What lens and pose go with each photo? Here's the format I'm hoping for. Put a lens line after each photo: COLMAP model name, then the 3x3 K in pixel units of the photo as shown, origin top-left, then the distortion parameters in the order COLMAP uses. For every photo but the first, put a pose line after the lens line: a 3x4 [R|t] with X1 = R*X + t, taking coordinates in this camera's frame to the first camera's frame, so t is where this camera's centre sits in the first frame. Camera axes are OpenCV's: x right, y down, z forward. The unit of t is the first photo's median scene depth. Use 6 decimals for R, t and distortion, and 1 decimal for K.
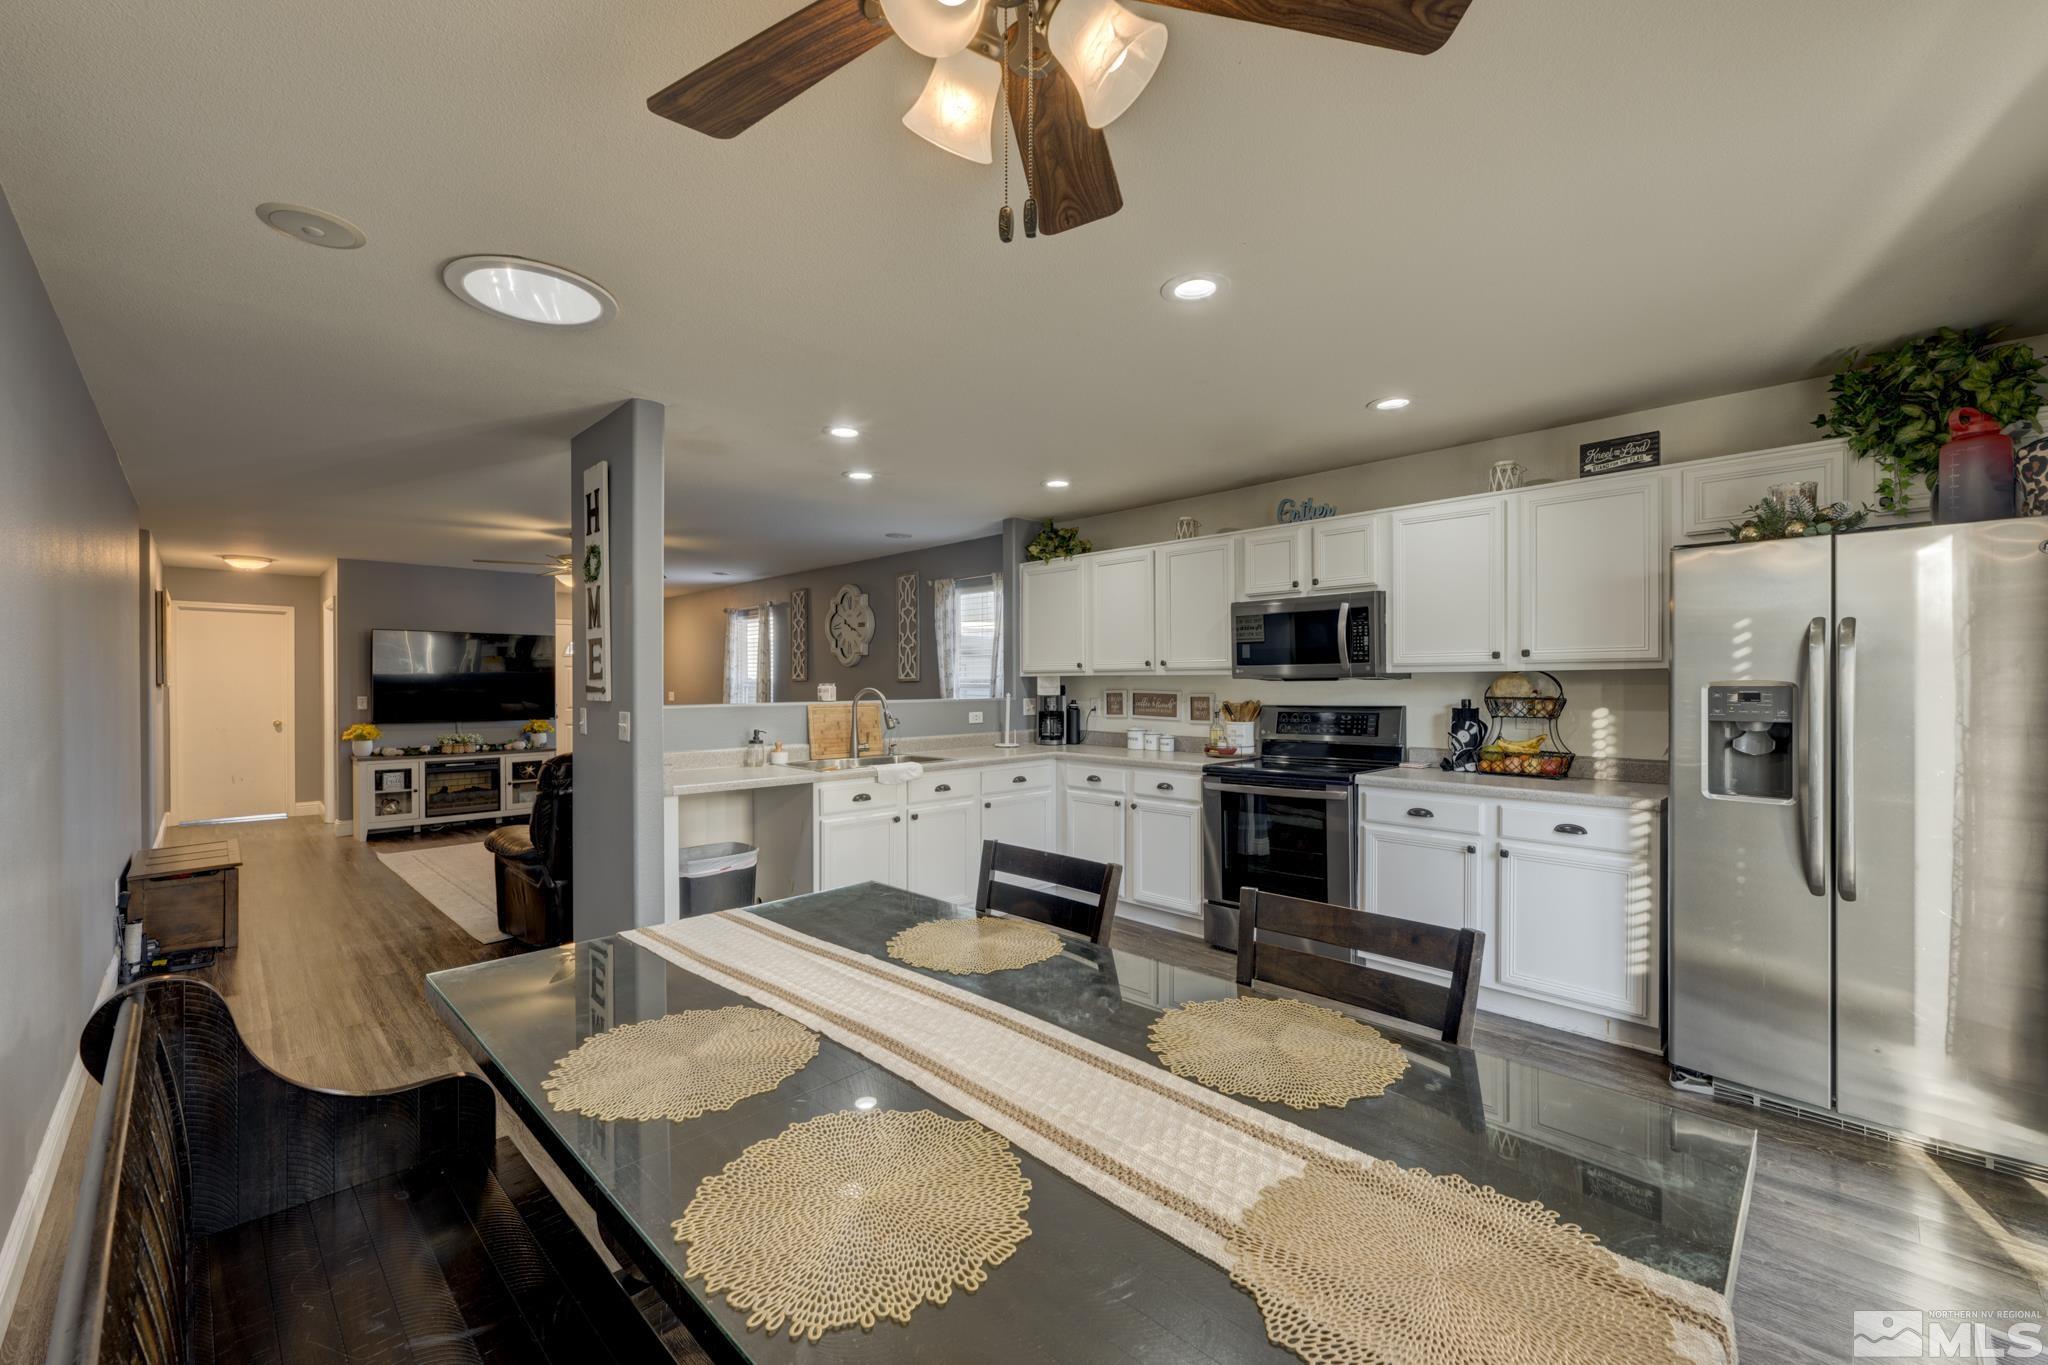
lens RADIAL K [[842.3, 0, 1035.0], [0, 842.3, 684.5], [0, 0, 1]] dist [0.001507, 0.000067]
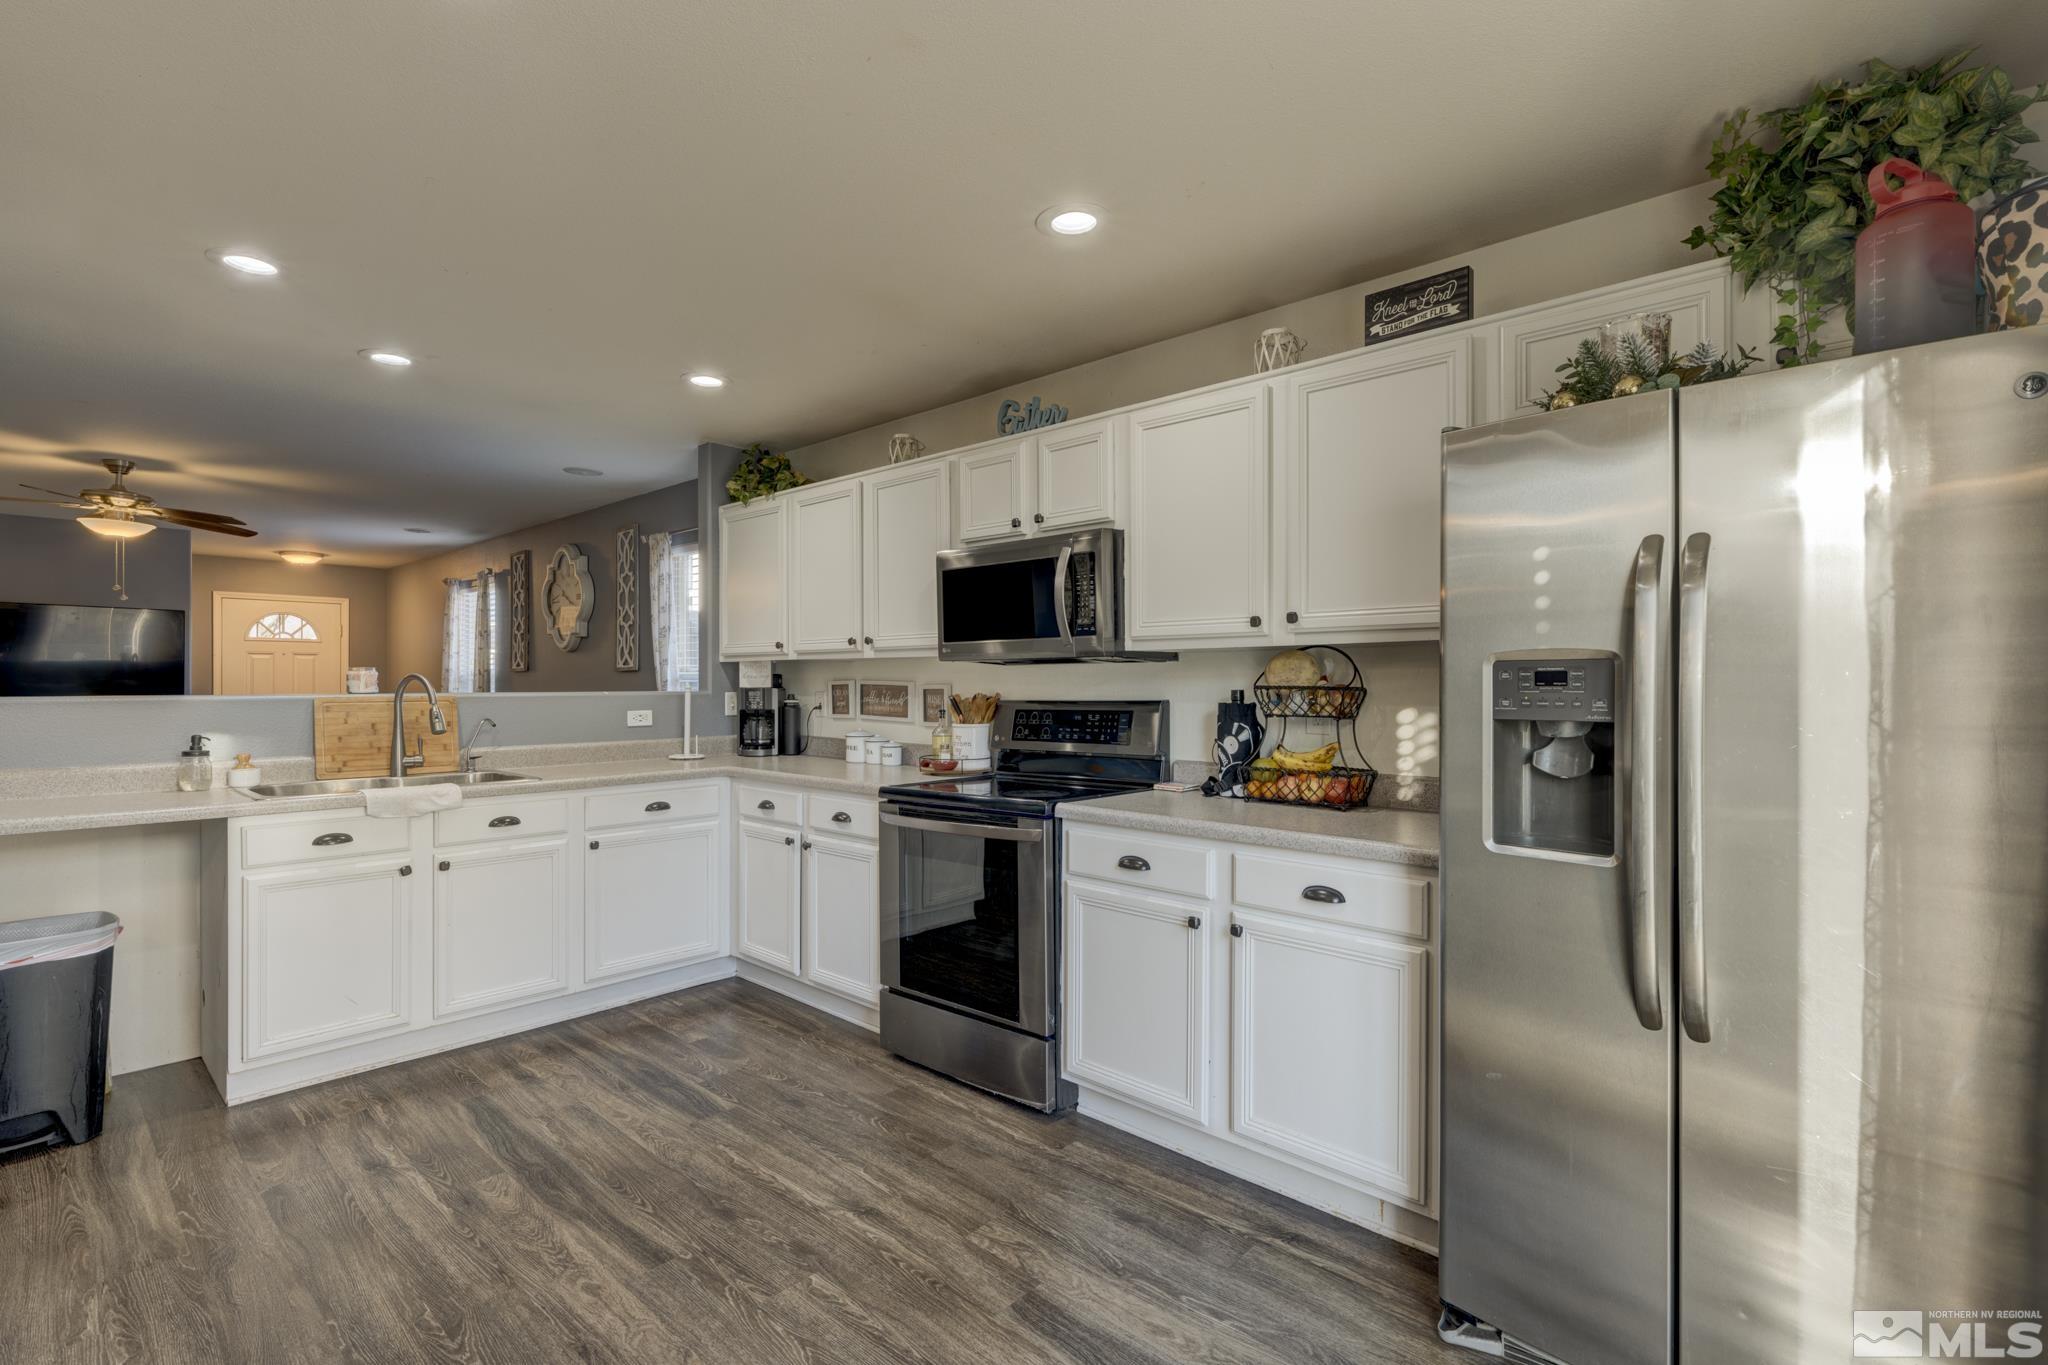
lens RADIAL K [[956.5, 0, 1024.0], [0, 956.5, 682.5], [0, 0, 1]] dist [-0.001471, 0.000884]
pose [[0.998705, 0.002781, 0.050801, 0.277700], [-0.002714, 0.999995, -0.001391, 0.012077], [-0.050805, 0.001251, 0.998708, 0.223245]]
